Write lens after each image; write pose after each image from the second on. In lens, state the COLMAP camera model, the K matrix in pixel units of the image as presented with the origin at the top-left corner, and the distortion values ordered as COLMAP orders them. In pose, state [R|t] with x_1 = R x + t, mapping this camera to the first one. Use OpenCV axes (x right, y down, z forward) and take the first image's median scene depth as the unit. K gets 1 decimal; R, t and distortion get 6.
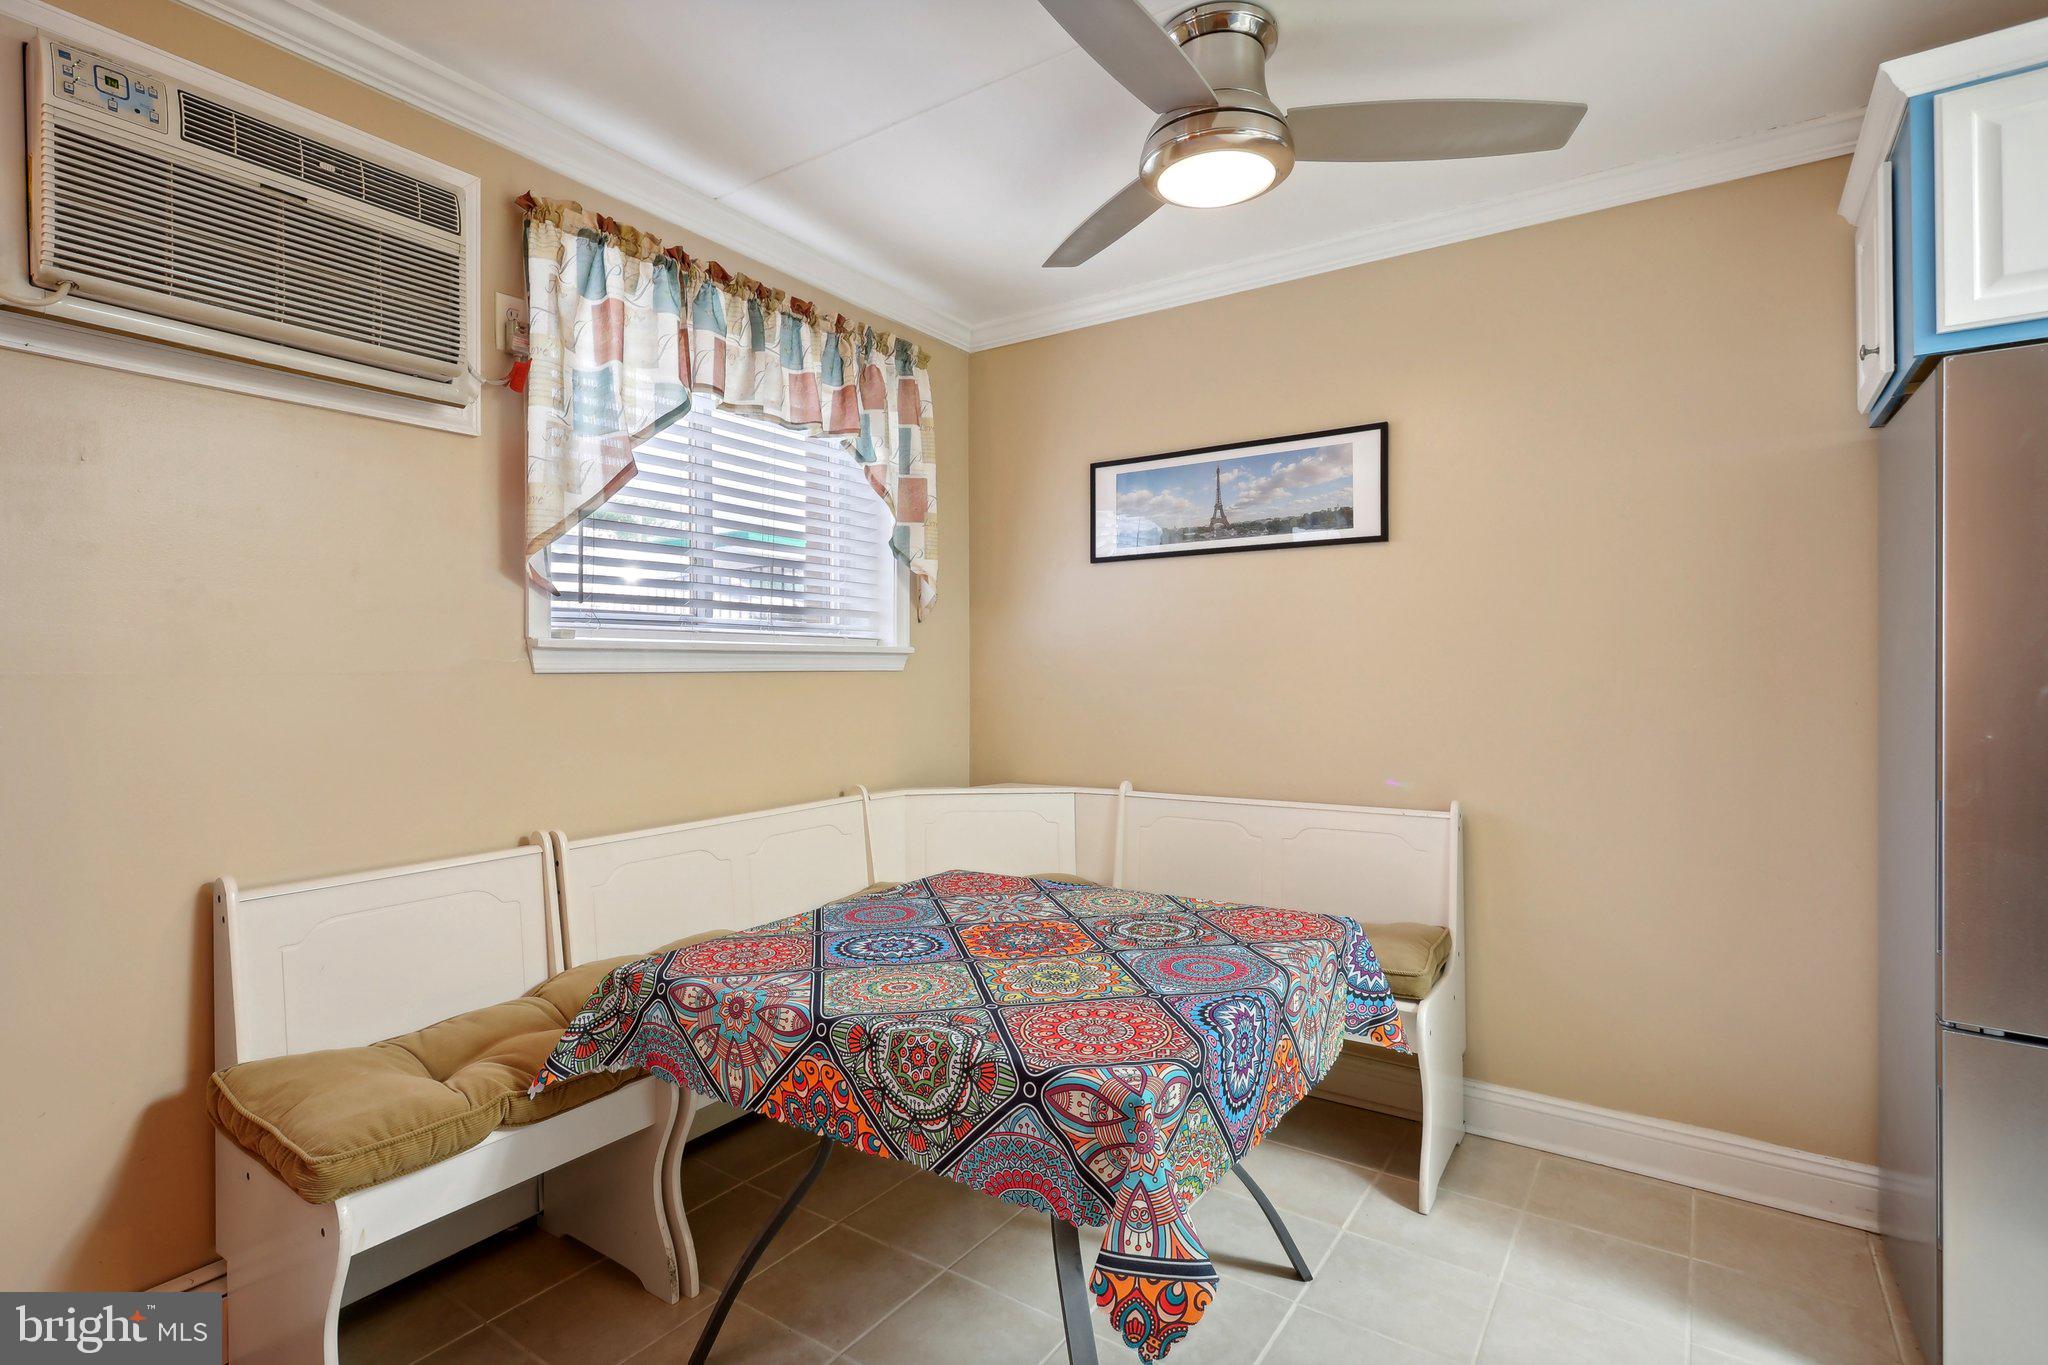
lens RADIAL K [[1000.4, 0, 1012.8], [0, 1000.4, 659.1], [0, 0, 1]] dist [0.018119, -0.008648]
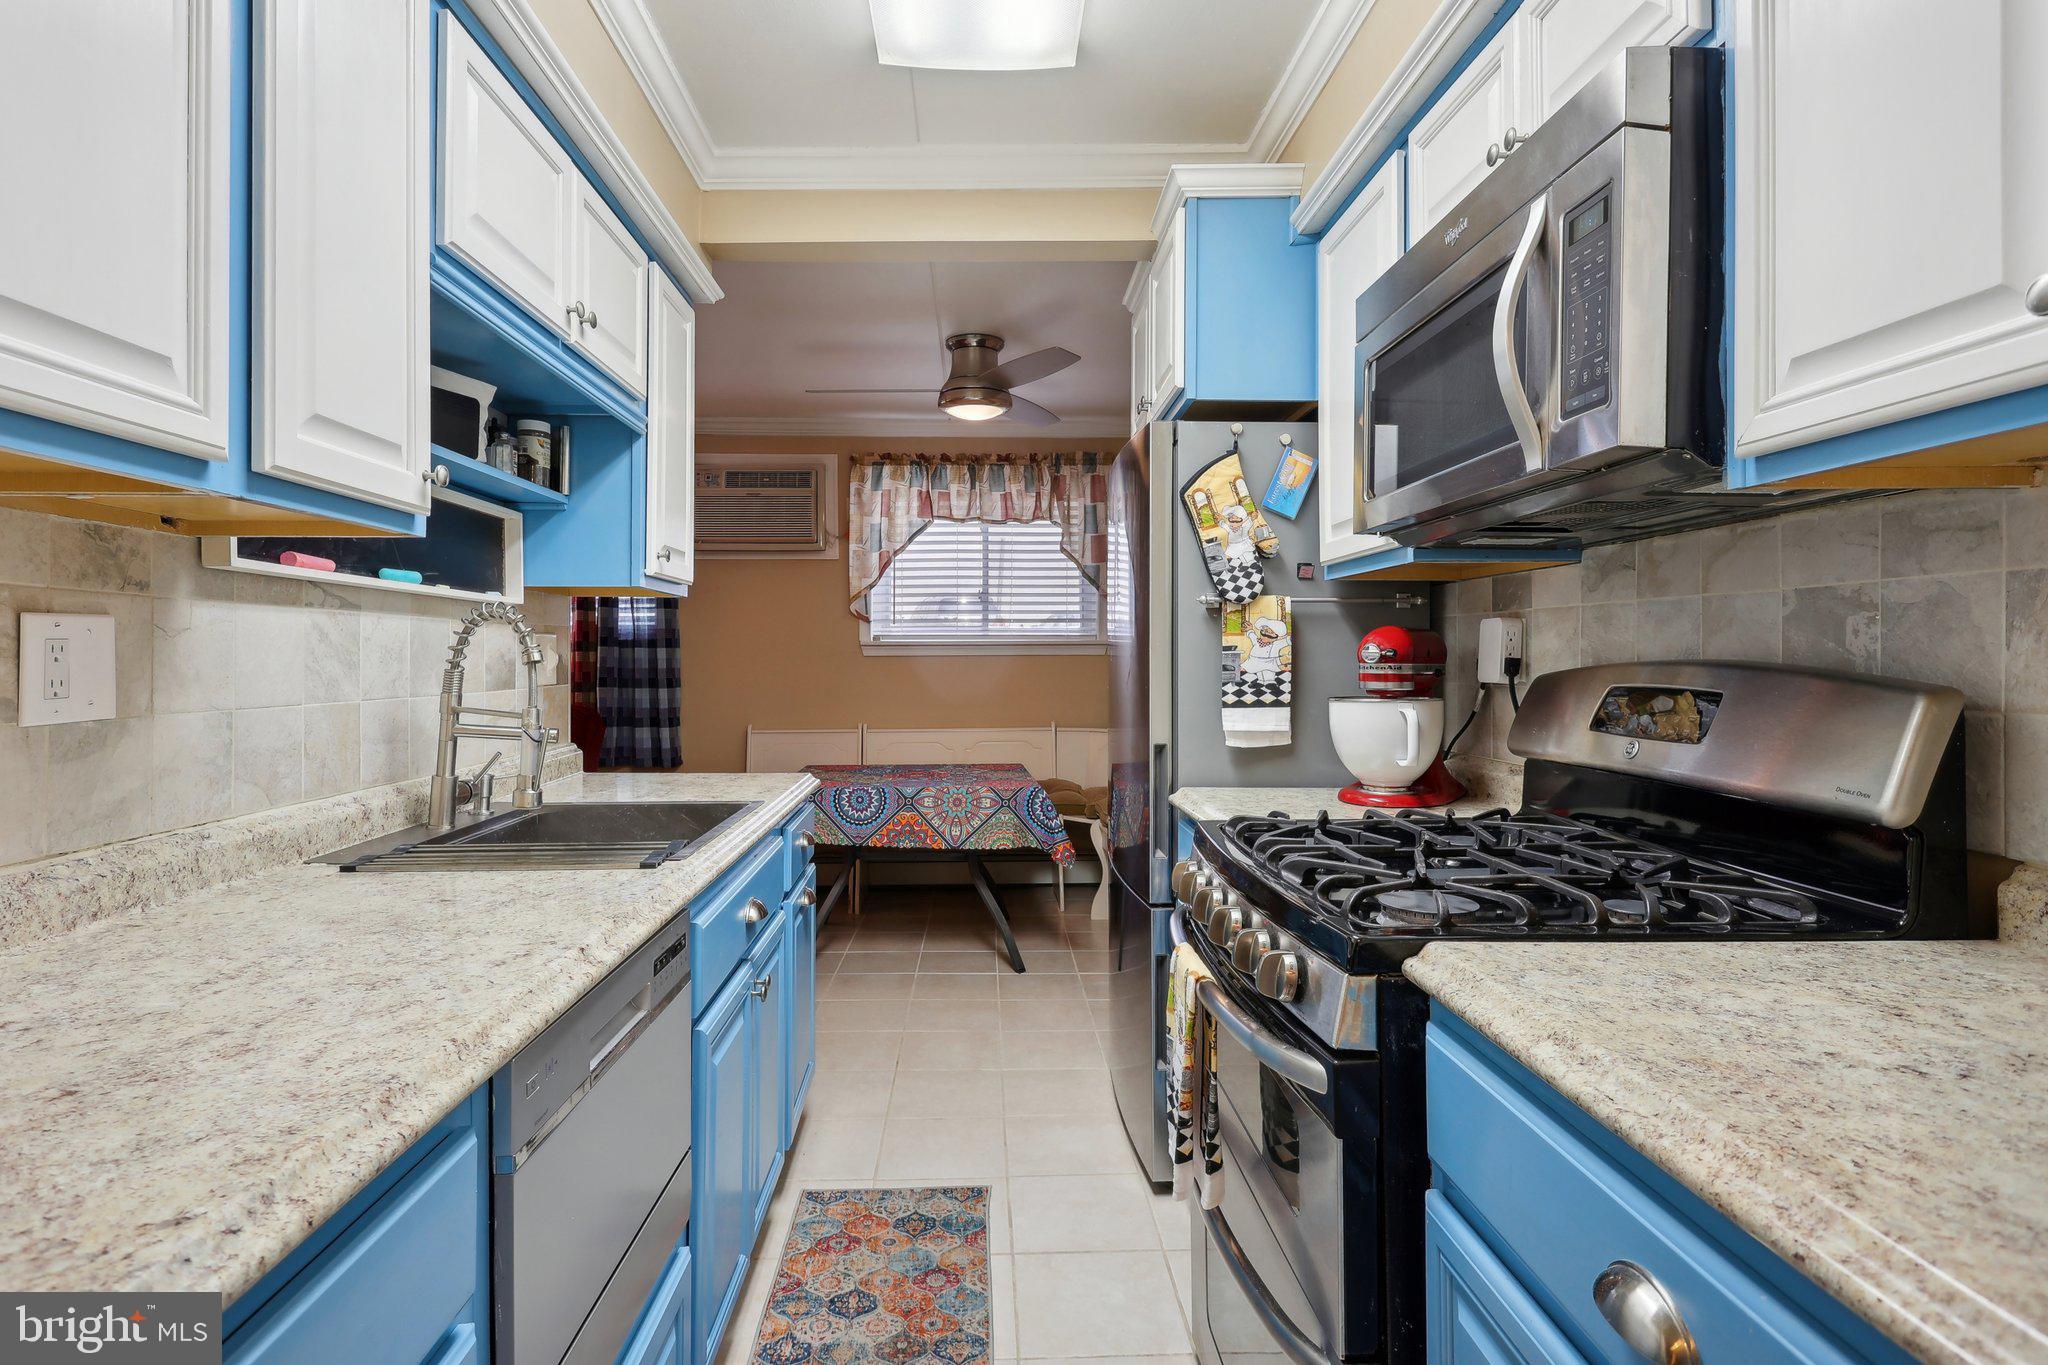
lens RADIAL K [[1049.4, 0, 1006.1], [0, 1049.4, 653.0], [0, 0, 1]] dist [0.018653, -0.010136]
pose [[0.588612, -0.007541, -0.808381, 1.362953], [0.010734, 0.999941, -0.001512, 0.010541], [0.808345, -0.007787, 0.588658, -0.135290]]
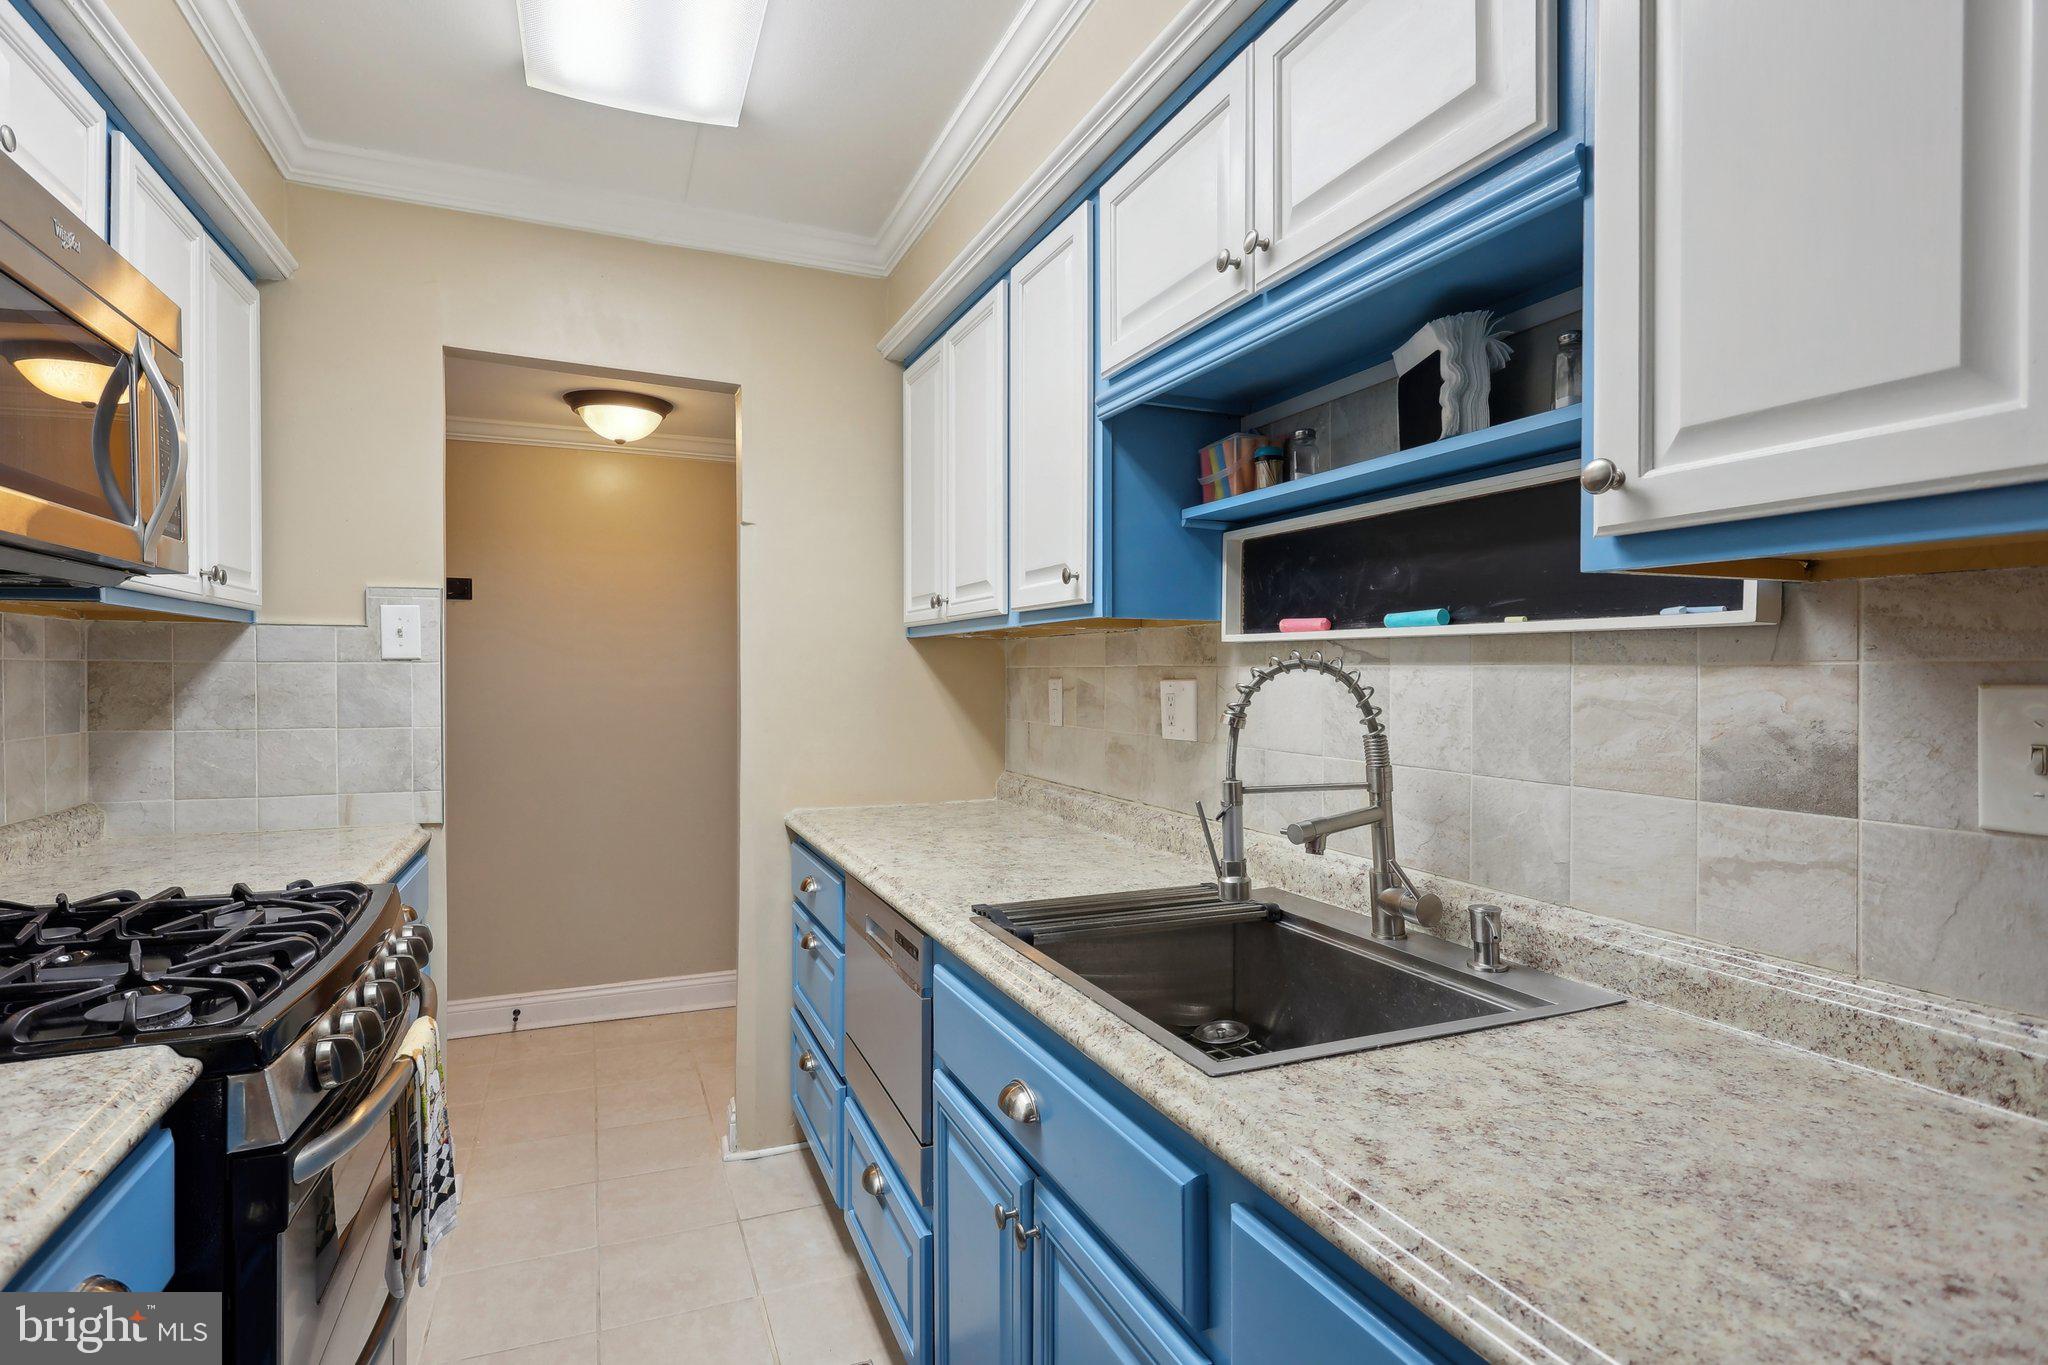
lens RADIAL K [[995.7, 0, 1024.0], [0, 995.7, 682.5], [0, 0, 1]] dist [0.000154, -0.008702]
pose [[-0.842199, -0.011994, 0.539033, 0.480218], [-0.009577, 0.999928, 0.007286, -0.012674], [-0.539081, 0.000974, -0.842253, 0.497255]]
